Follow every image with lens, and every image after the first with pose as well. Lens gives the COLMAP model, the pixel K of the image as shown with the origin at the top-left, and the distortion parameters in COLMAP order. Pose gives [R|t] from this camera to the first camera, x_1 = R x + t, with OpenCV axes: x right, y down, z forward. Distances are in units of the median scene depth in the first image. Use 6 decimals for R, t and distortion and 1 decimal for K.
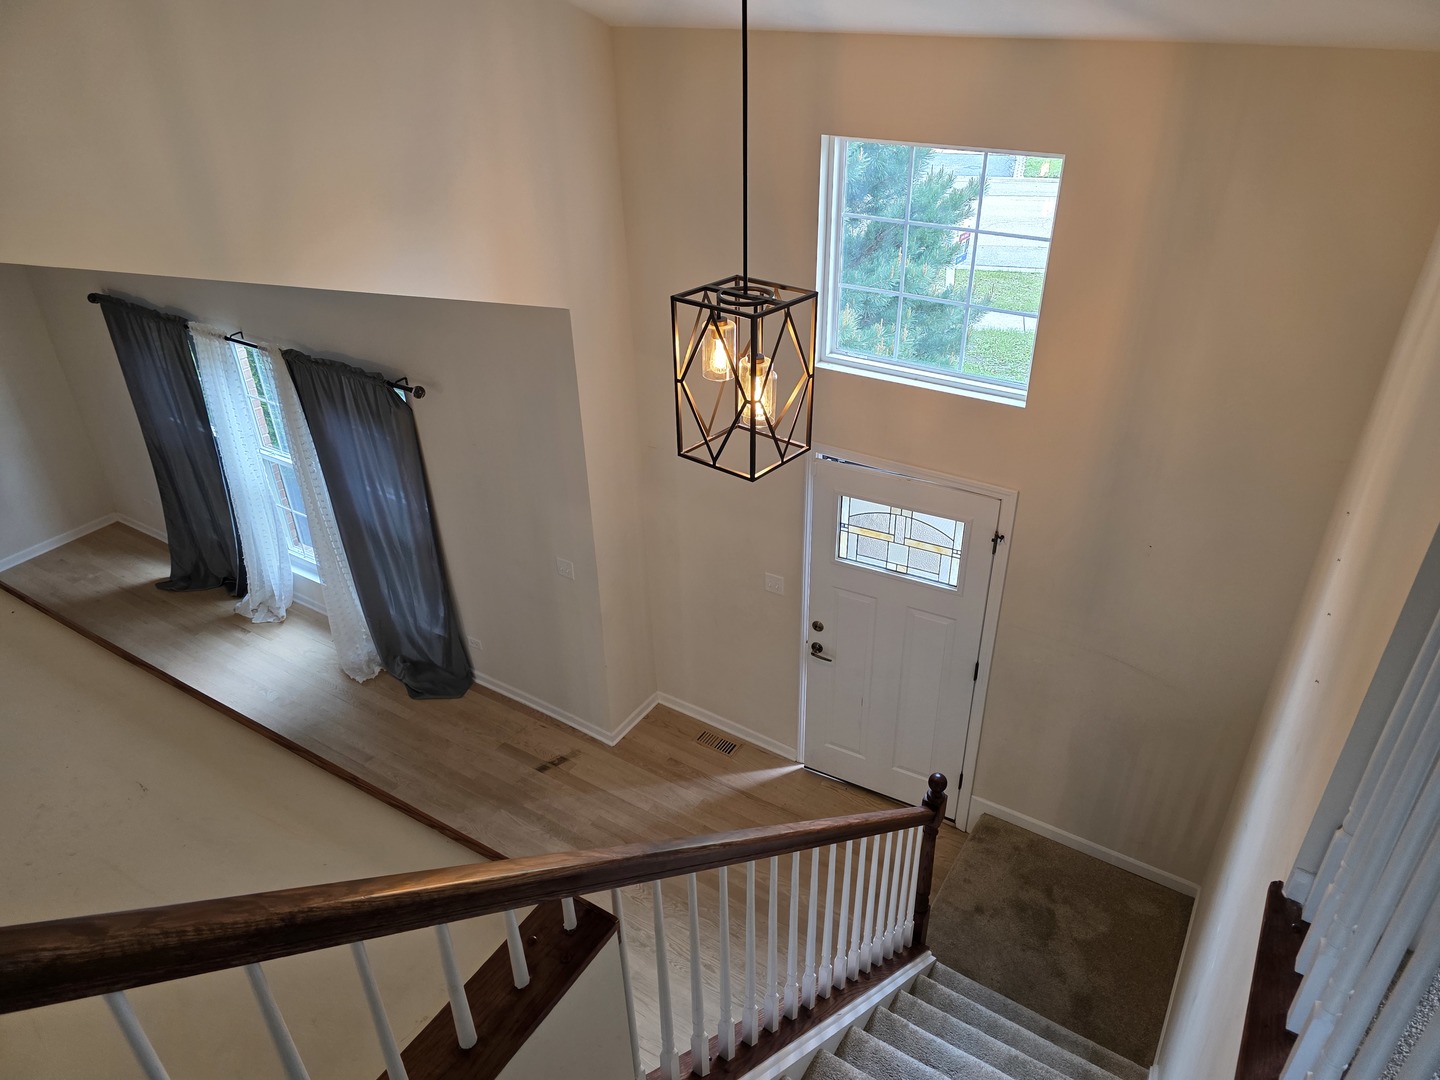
lens RADIAL K [[964.5, 0, 723.5], [0, 964.5, 549.0], [0, 0, 1]] dist [0.093189, -0.095833]
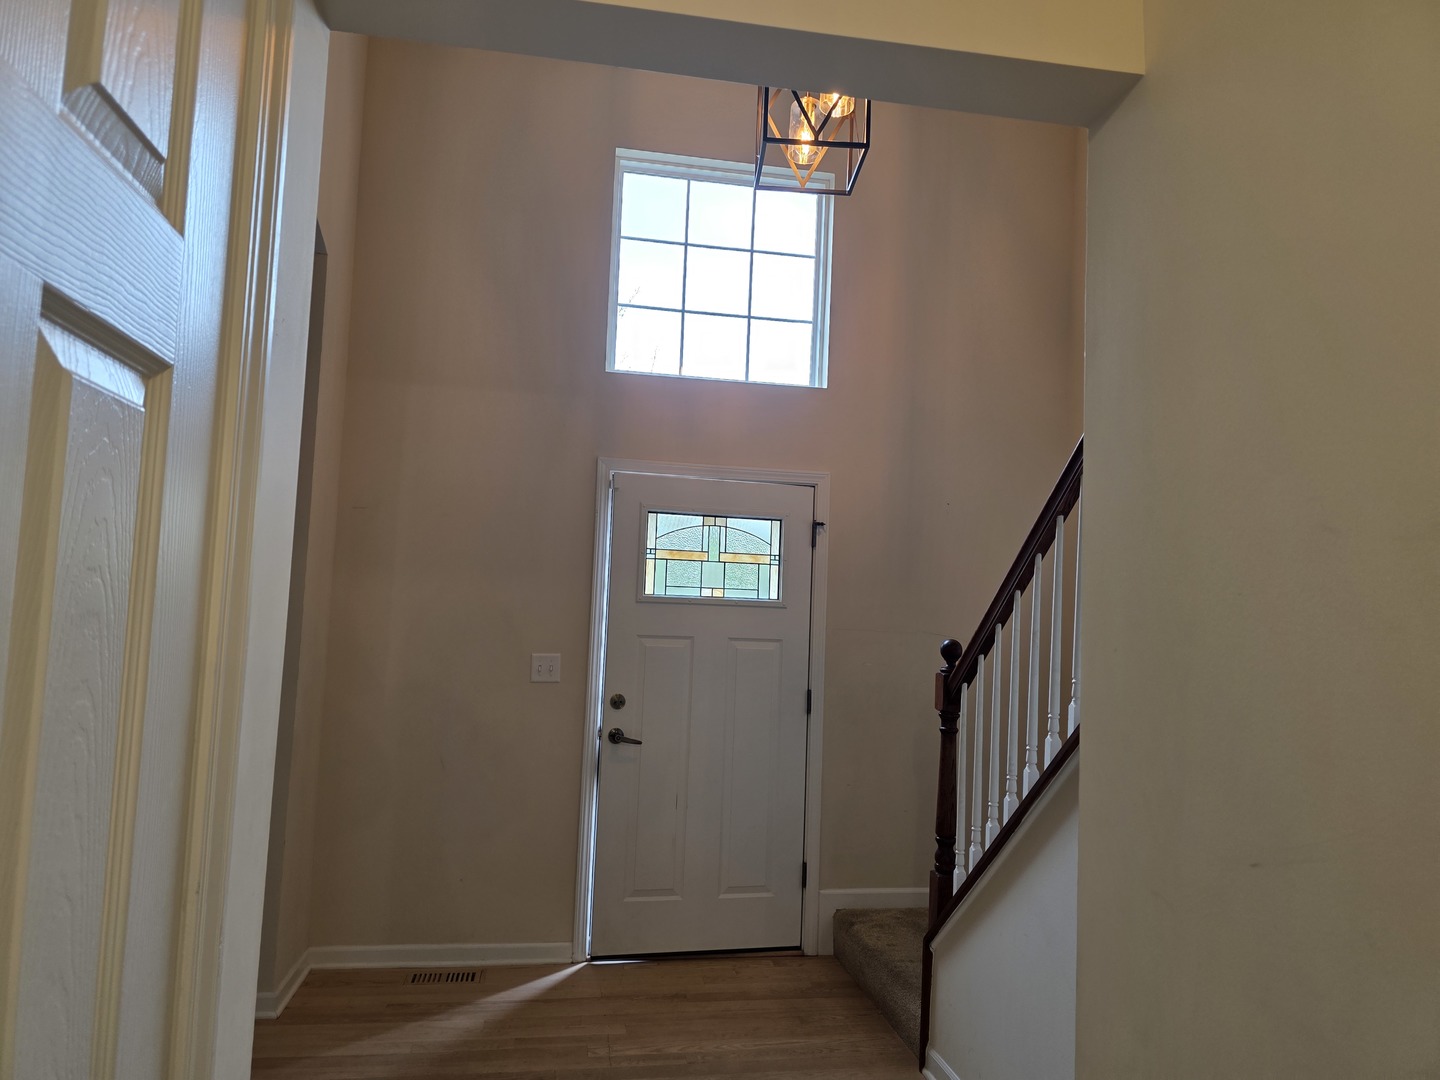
lens RADIAL K [[964.5, 0, 723.5], [0, 964.5, 549.0], [0, 0, 1]] dist [0.093189, -0.095833]
pose [[0.743413, 0.094253, 0.662159, -0.406491], [0.305536, 0.832825, -0.461575, 0.399596], [-0.594967, 0.545454, 0.590335, 0.444231]]
